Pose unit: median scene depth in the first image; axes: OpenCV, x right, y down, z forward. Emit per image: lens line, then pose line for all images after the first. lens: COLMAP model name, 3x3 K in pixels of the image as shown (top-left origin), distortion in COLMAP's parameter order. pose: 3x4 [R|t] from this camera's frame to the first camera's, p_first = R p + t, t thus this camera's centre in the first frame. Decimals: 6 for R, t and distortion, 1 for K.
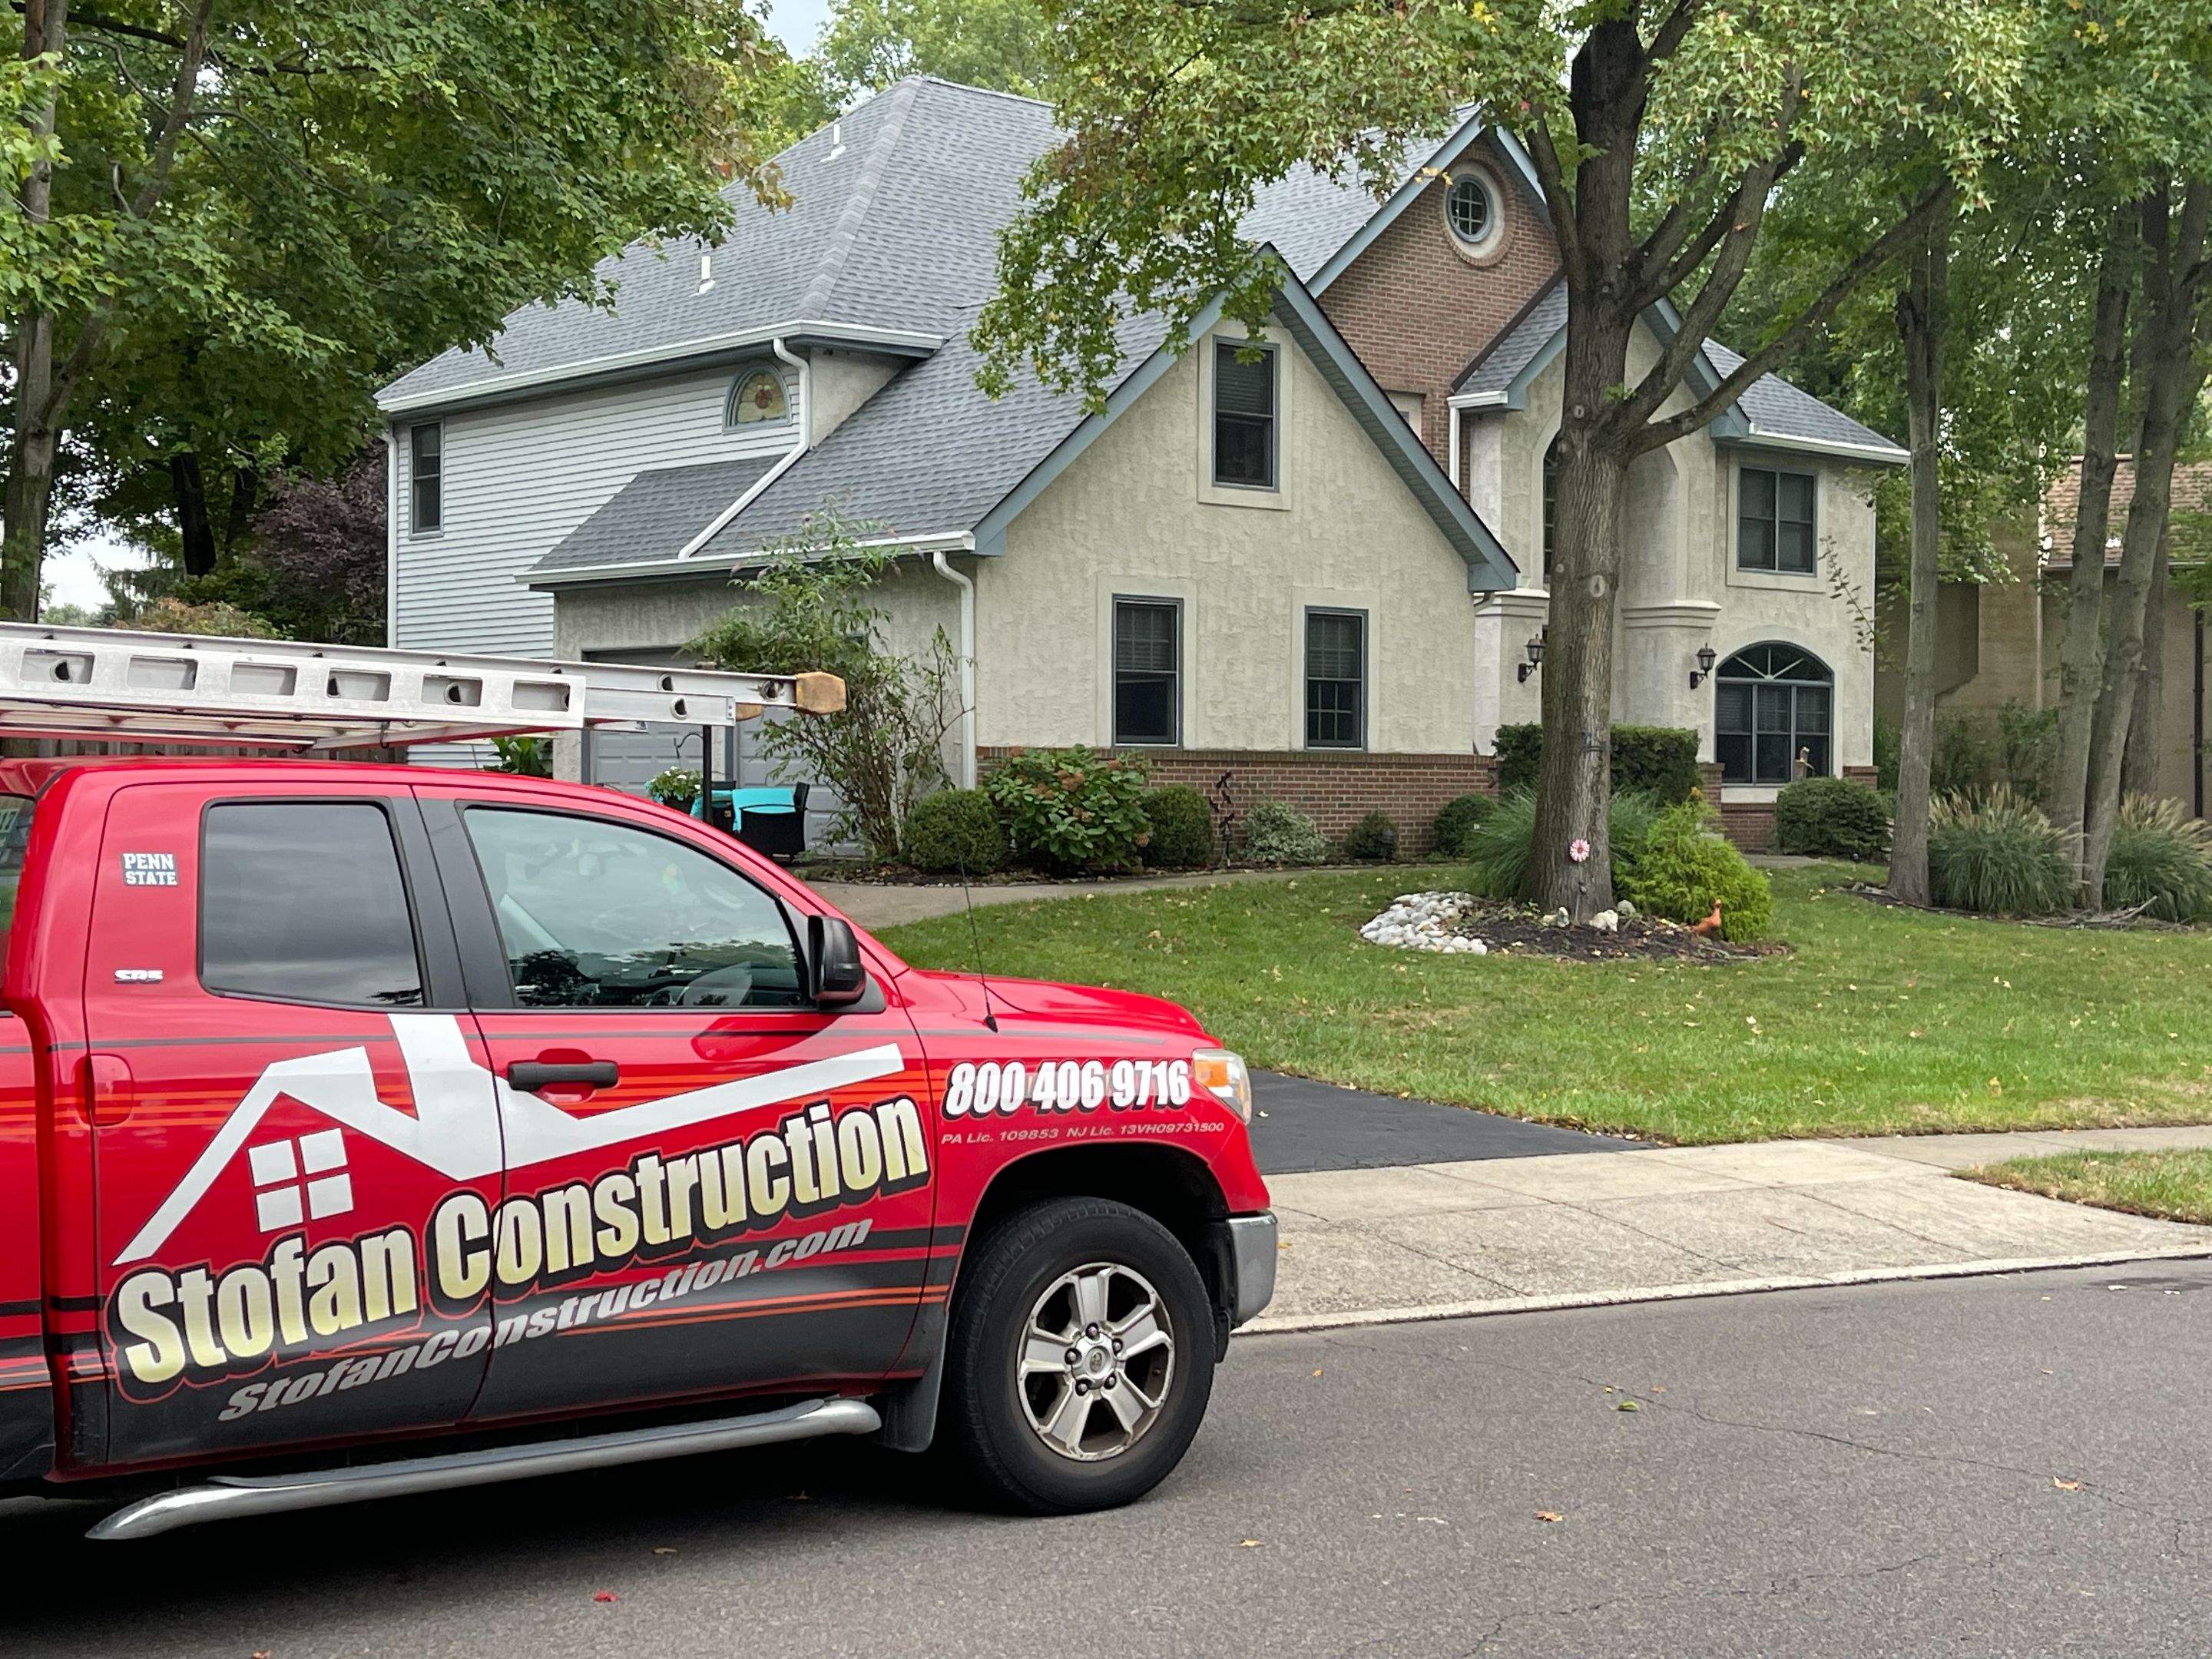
lens RADIAL K [[3008.4, 0, 1124.4], [0, 3008.4, 816.6], [0, 0, 1]] dist [0.061208, 0.000000]
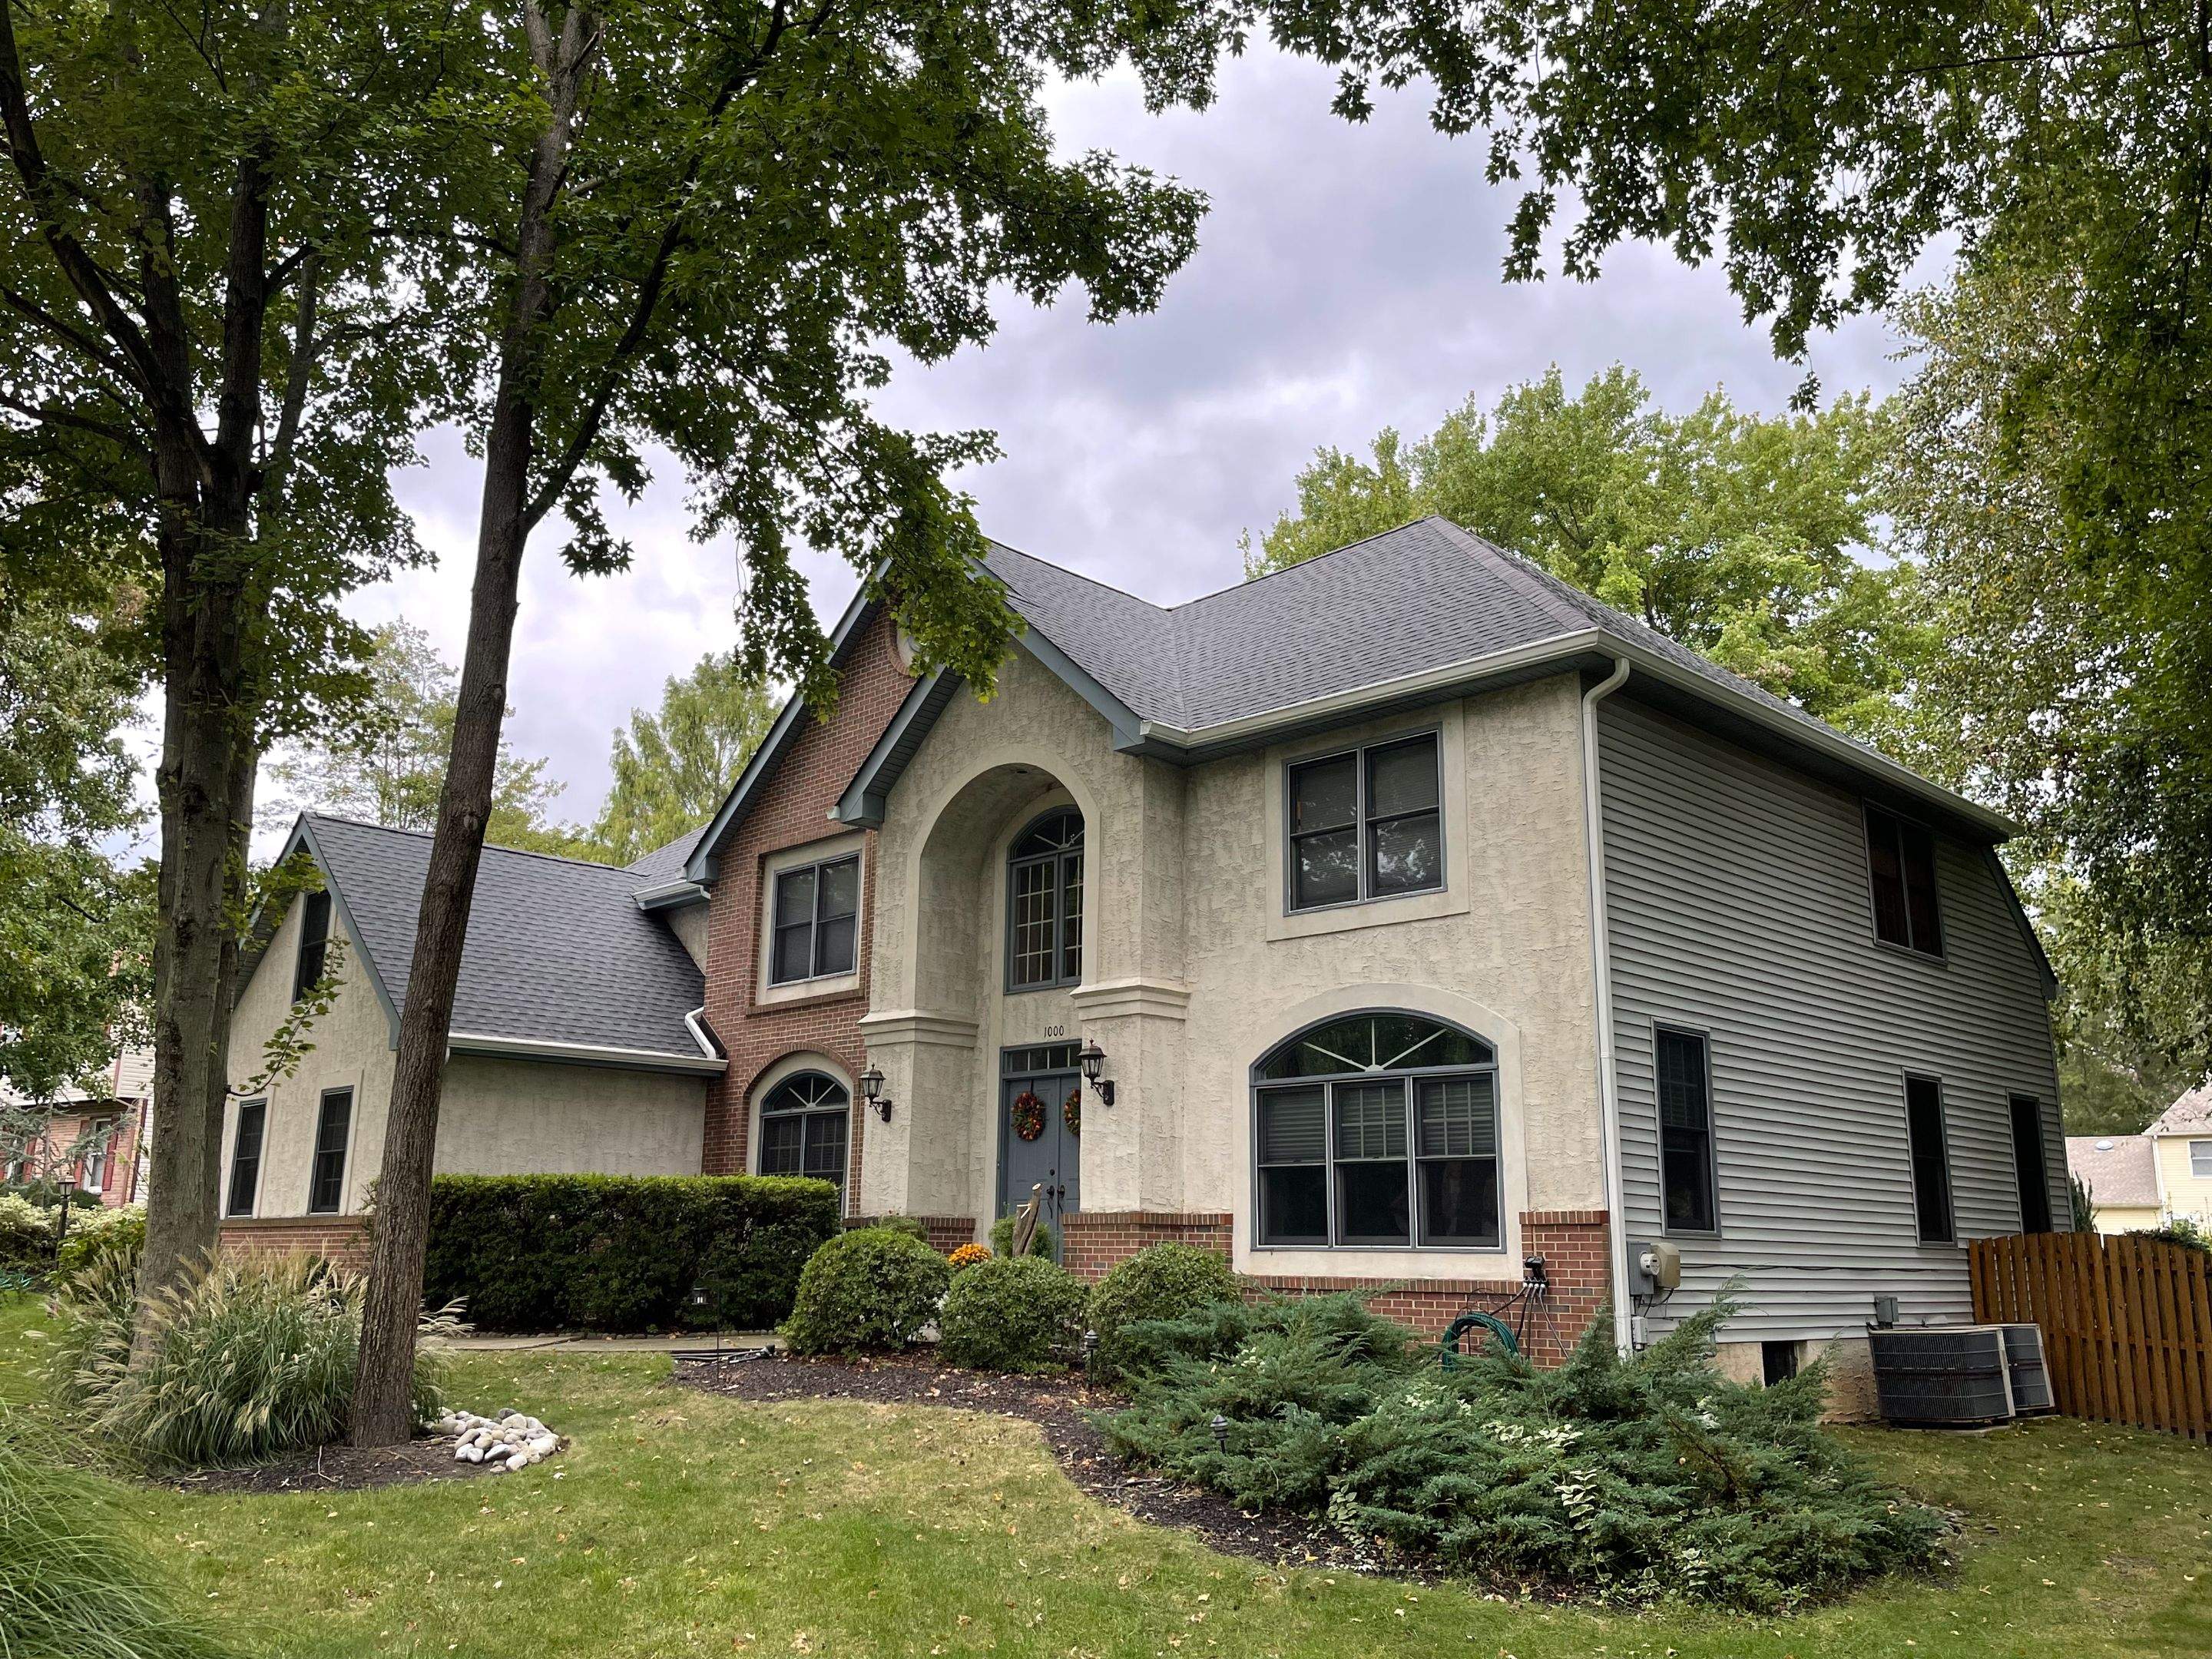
lens RADIAL K [[1823.9, 0, 1123.7], [0, 1823.9, 811.2], [0, 0, 1]] dist [0.029671, -0.011023]
pose [[0.078200, -0.246224, -0.966053, 0.846575], [-0.021100, 0.968395, -0.248529, -0.004090], [0.996714, 0.039819, 0.070533, 1.326622]]
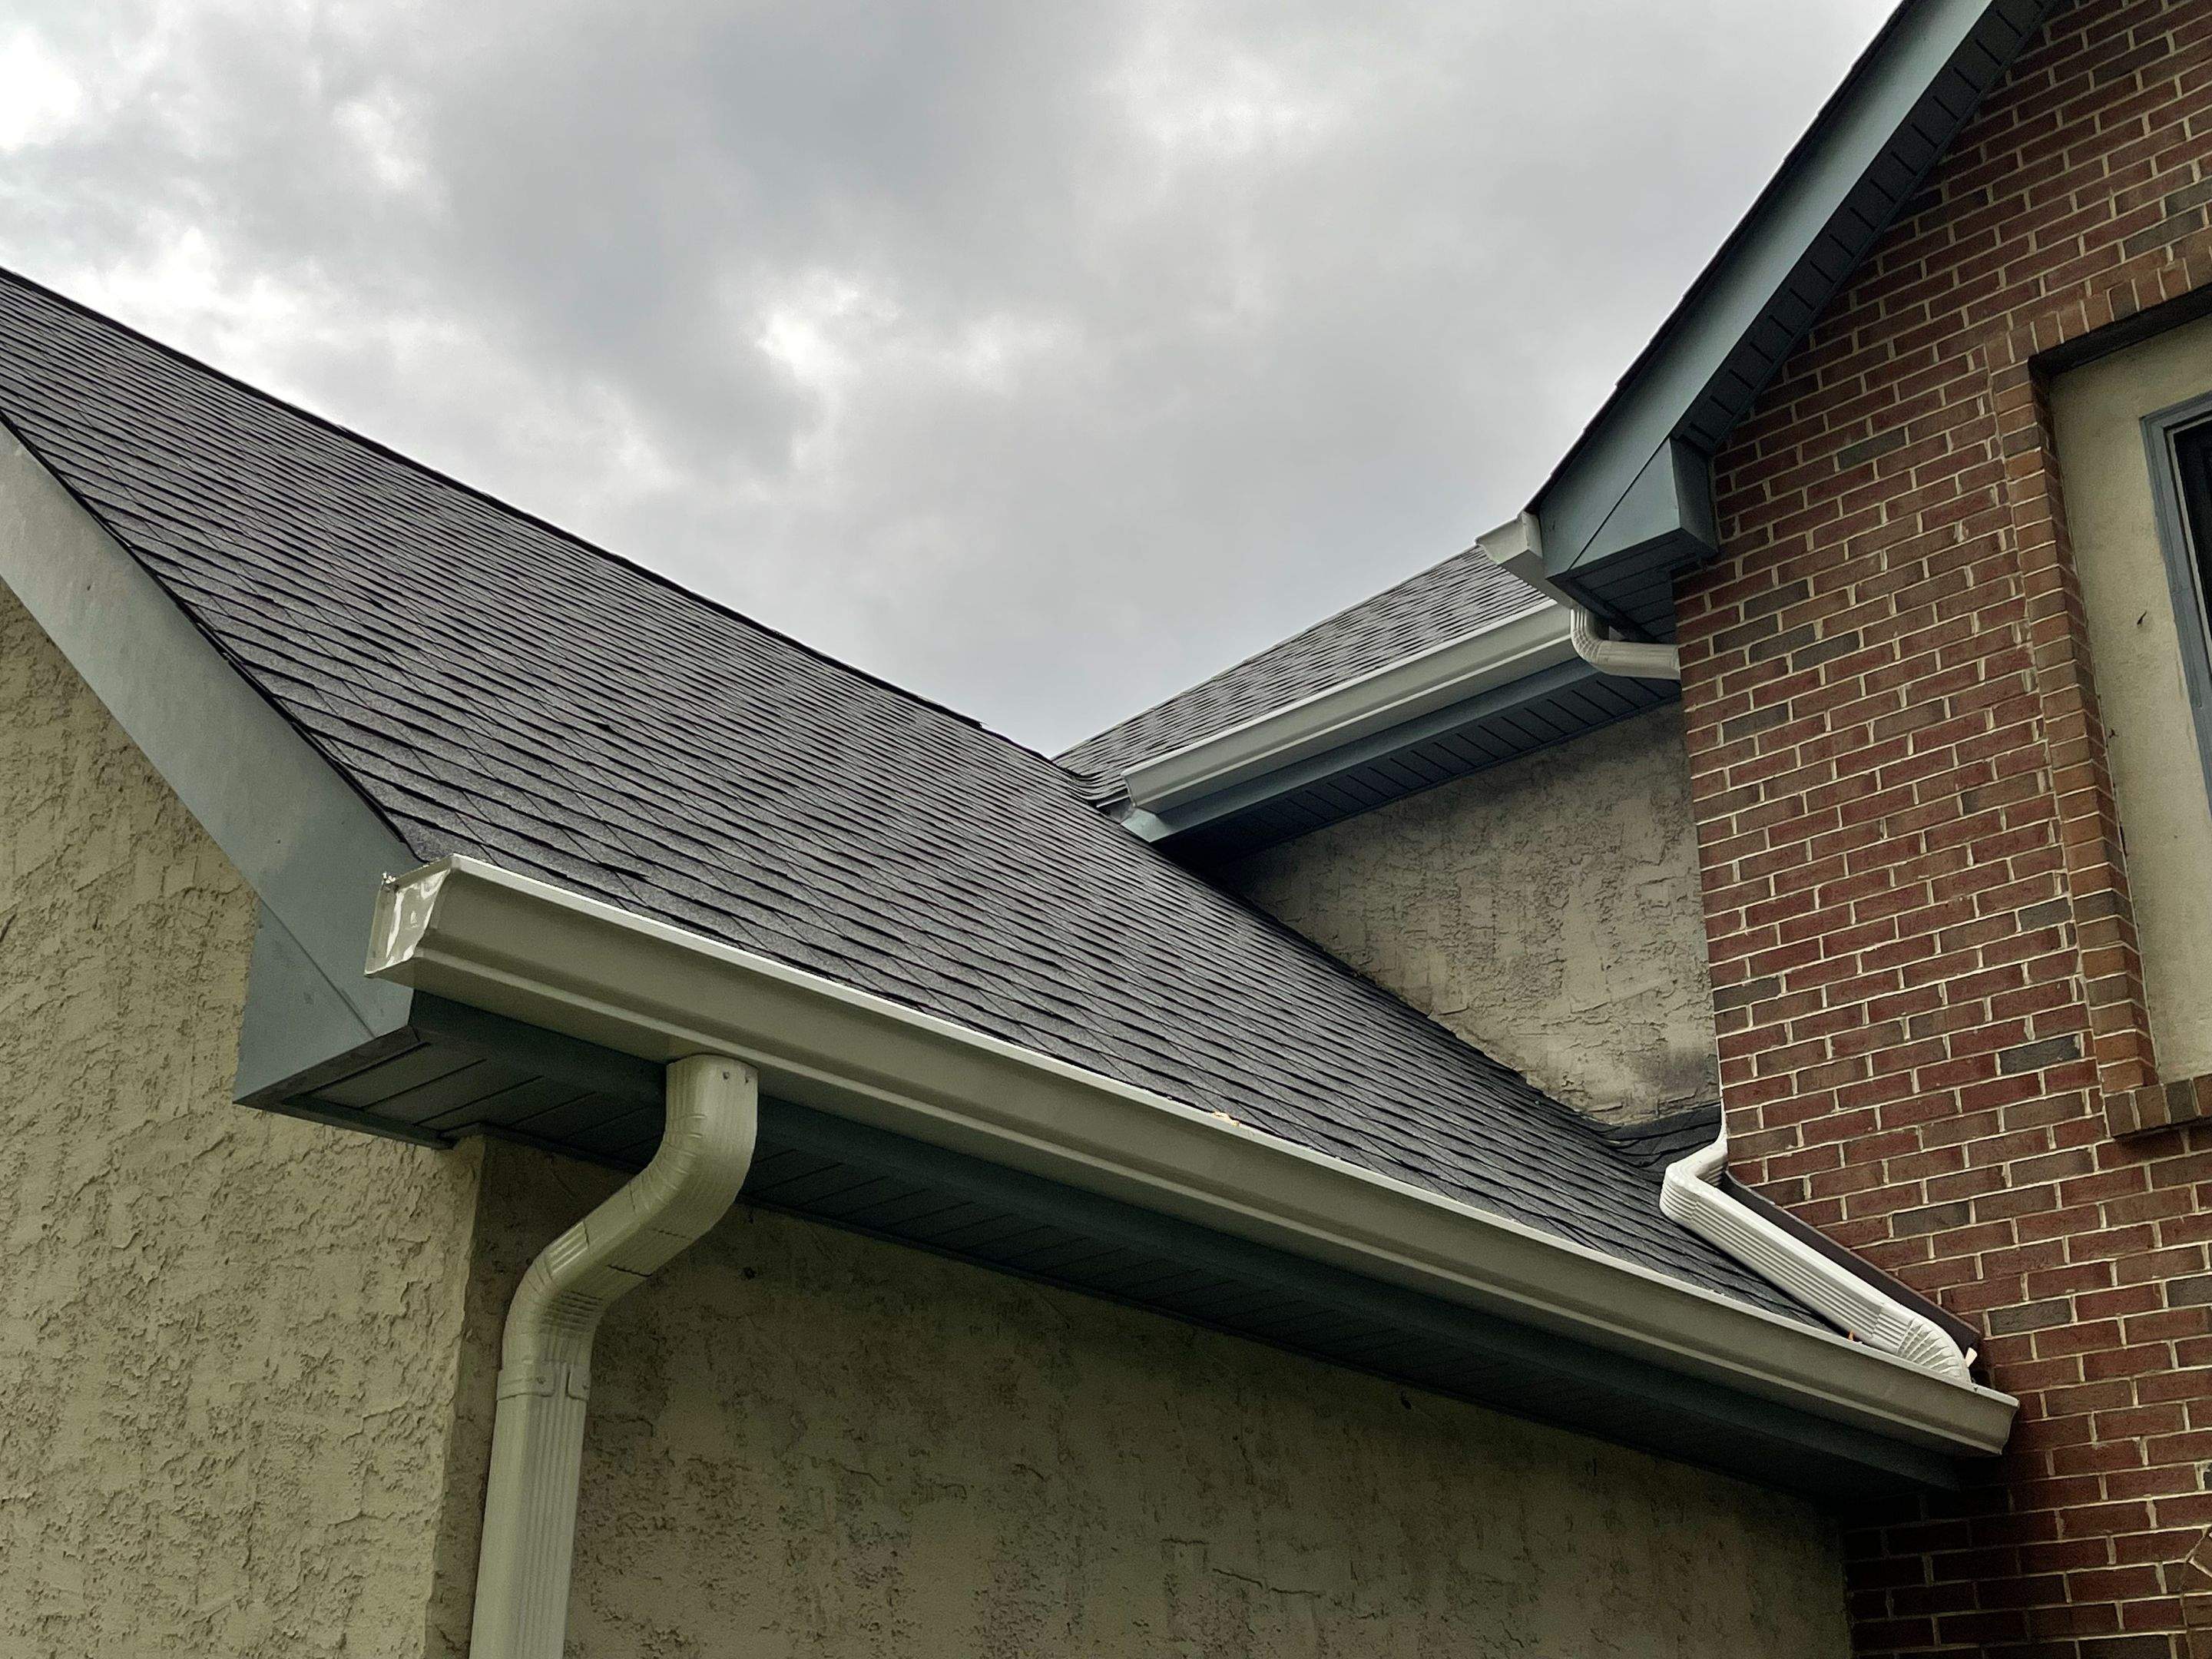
lens RADIAL K [[2574.7, 0, 1104.9], [0, 2574.7, 829.3], [0, 0, 1]] dist [0.035223, 0.000000]
pose [[0.103957, -0.415720, -0.903532, 0.246559], [-0.020462, 0.907368, -0.419839, -0.046264], [0.994371, 0.062133, 0.085821, 1.131075]]
